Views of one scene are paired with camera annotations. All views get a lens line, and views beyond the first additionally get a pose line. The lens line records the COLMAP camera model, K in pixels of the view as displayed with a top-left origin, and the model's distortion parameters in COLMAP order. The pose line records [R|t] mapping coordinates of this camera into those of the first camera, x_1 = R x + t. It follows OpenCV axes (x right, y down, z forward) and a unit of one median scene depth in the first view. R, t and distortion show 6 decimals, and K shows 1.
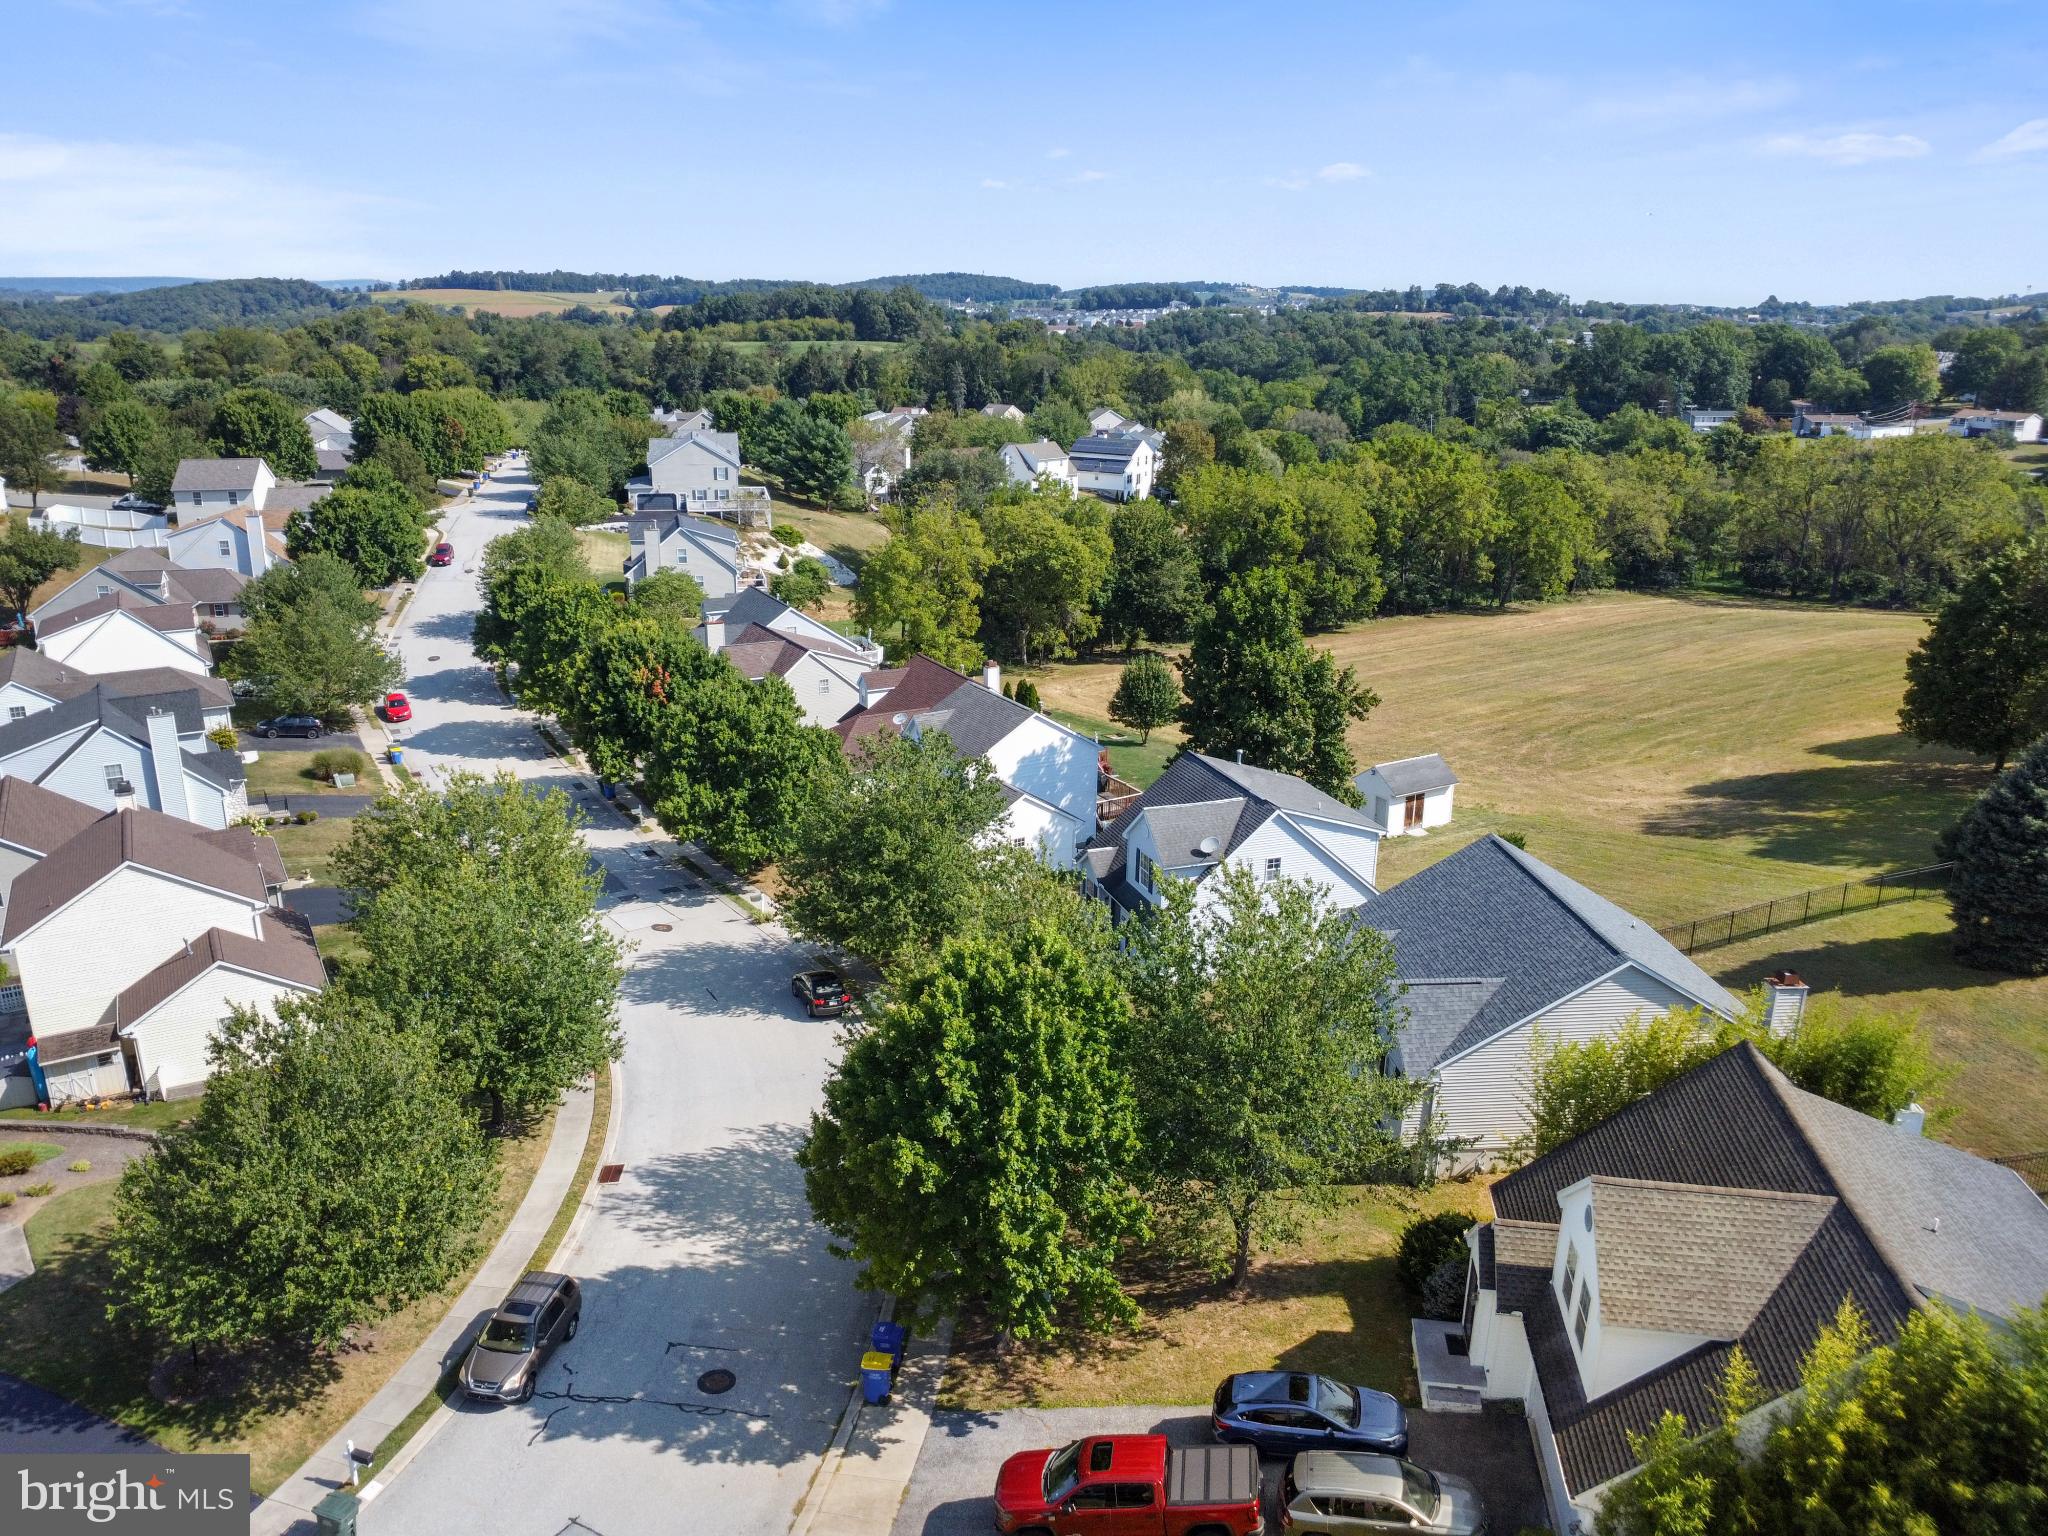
lens RADIAL K [[1484.3, 0, 1024.0], [0, 1484.3, 768.0], [0, 0, 1]] dist [-0.030122, -0.001550]
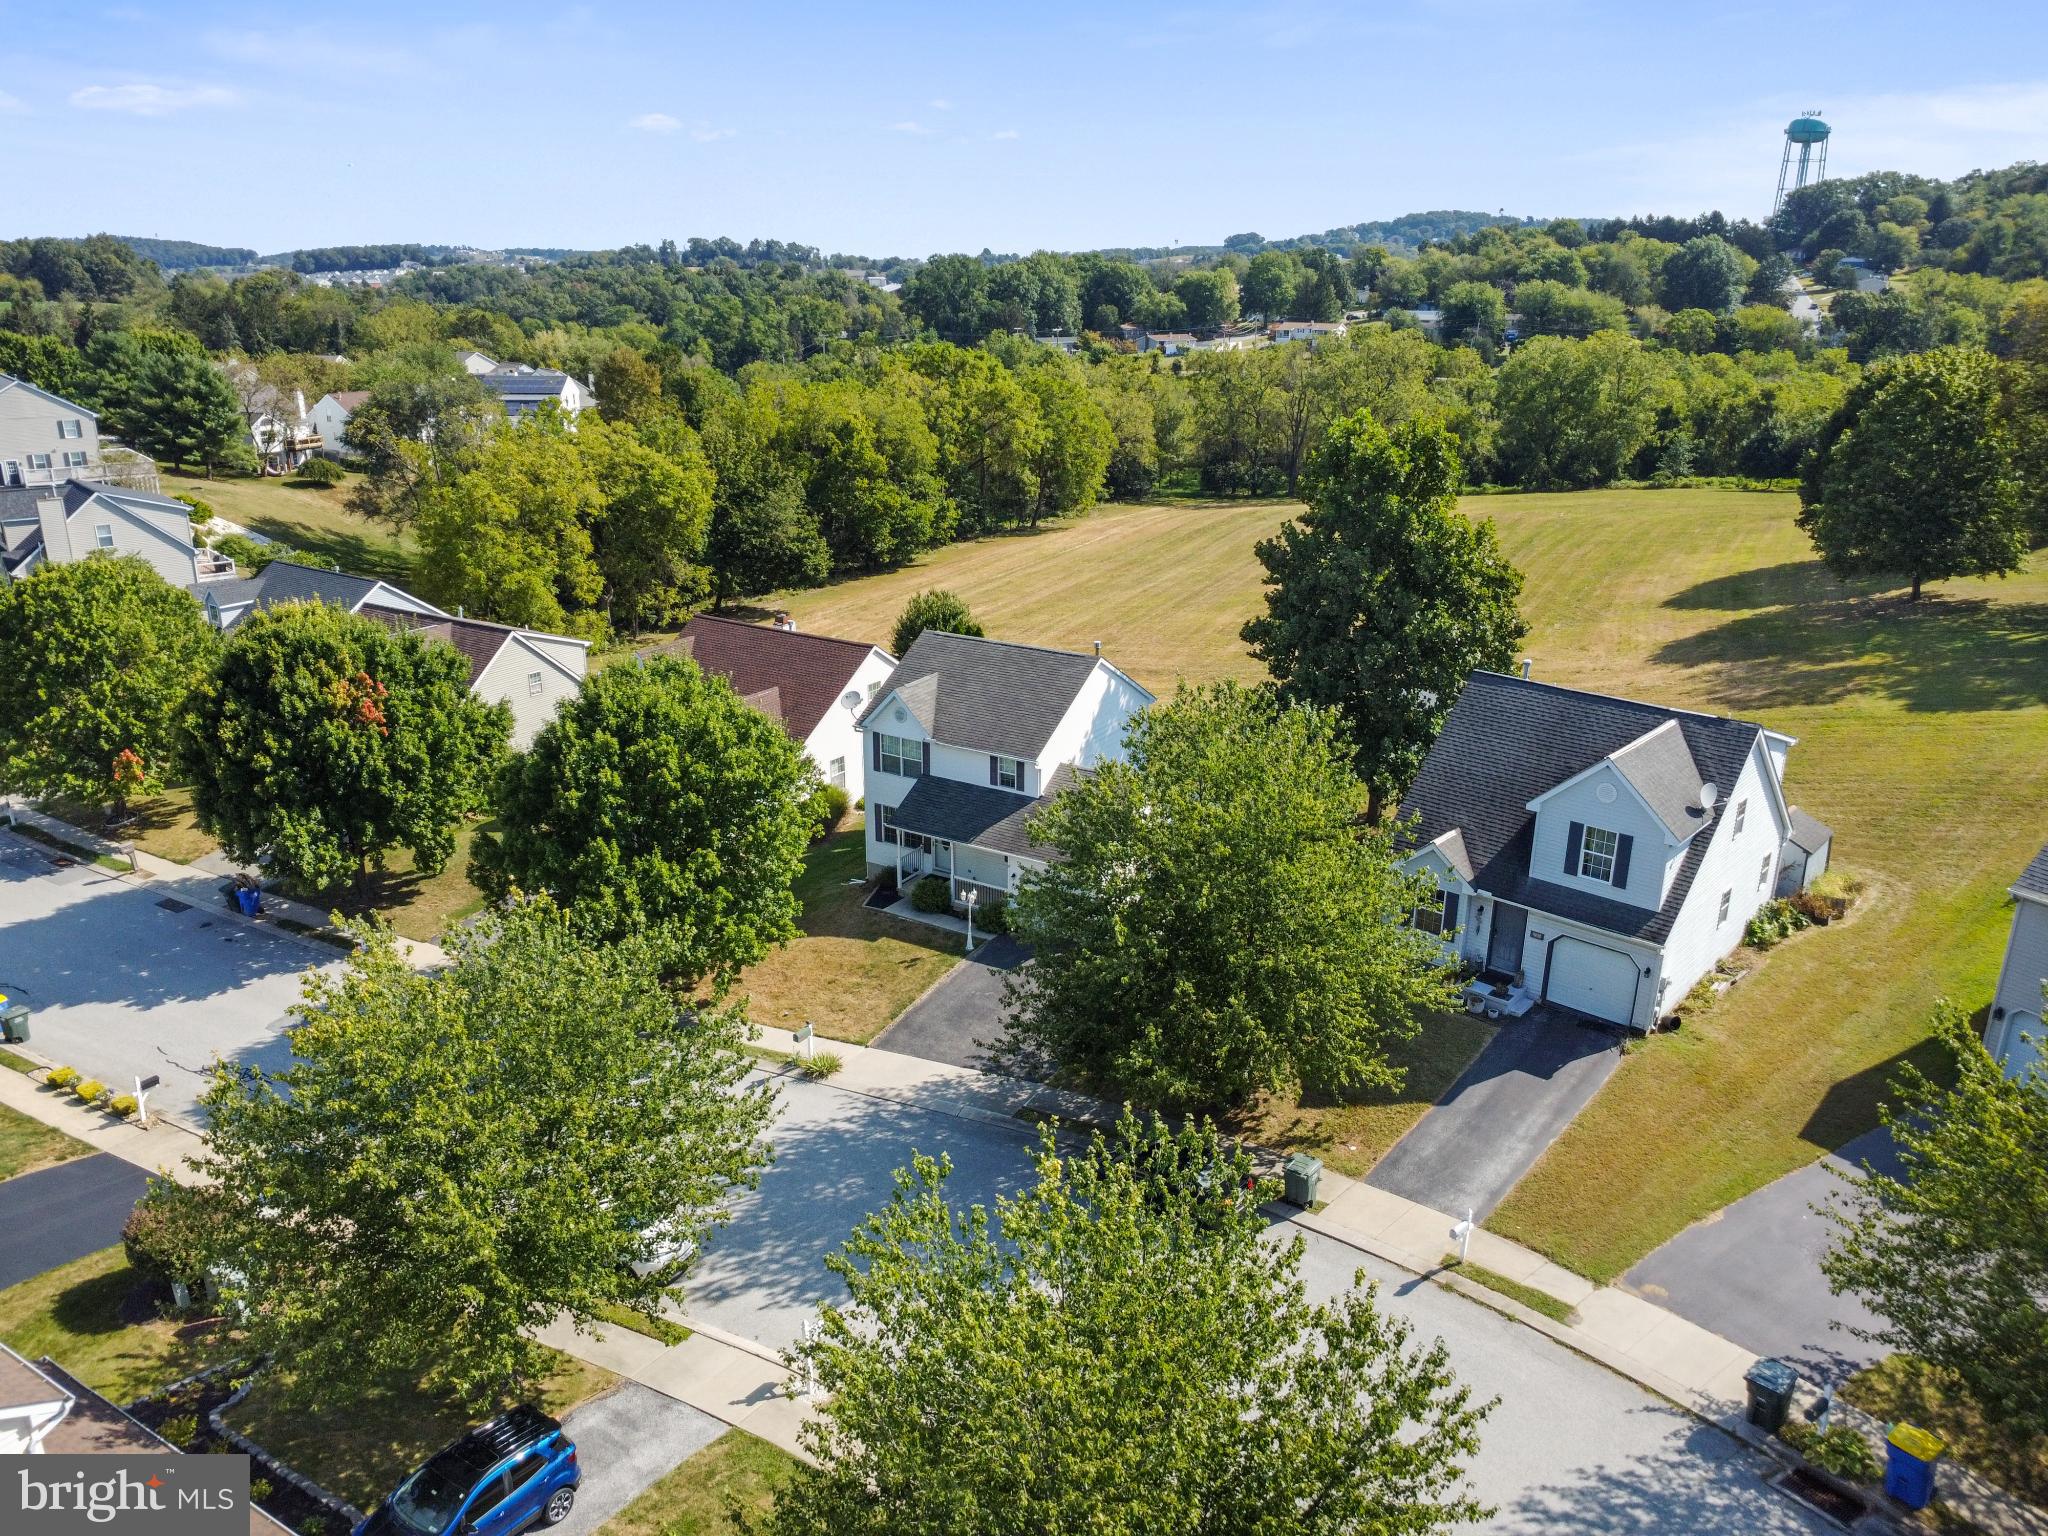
lens RADIAL K [[1484.3, 0, 1024.0], [0, 1484.3, 768.0], [0, 0, 1]] dist [-0.030122, -0.001550]
pose [[0.881840, -0.157974, 0.444300, -0.125506], [0.148069, 0.987324, 0.057164, -0.012096], [-0.447698, 0.015378, 0.894052, 0.164955]]
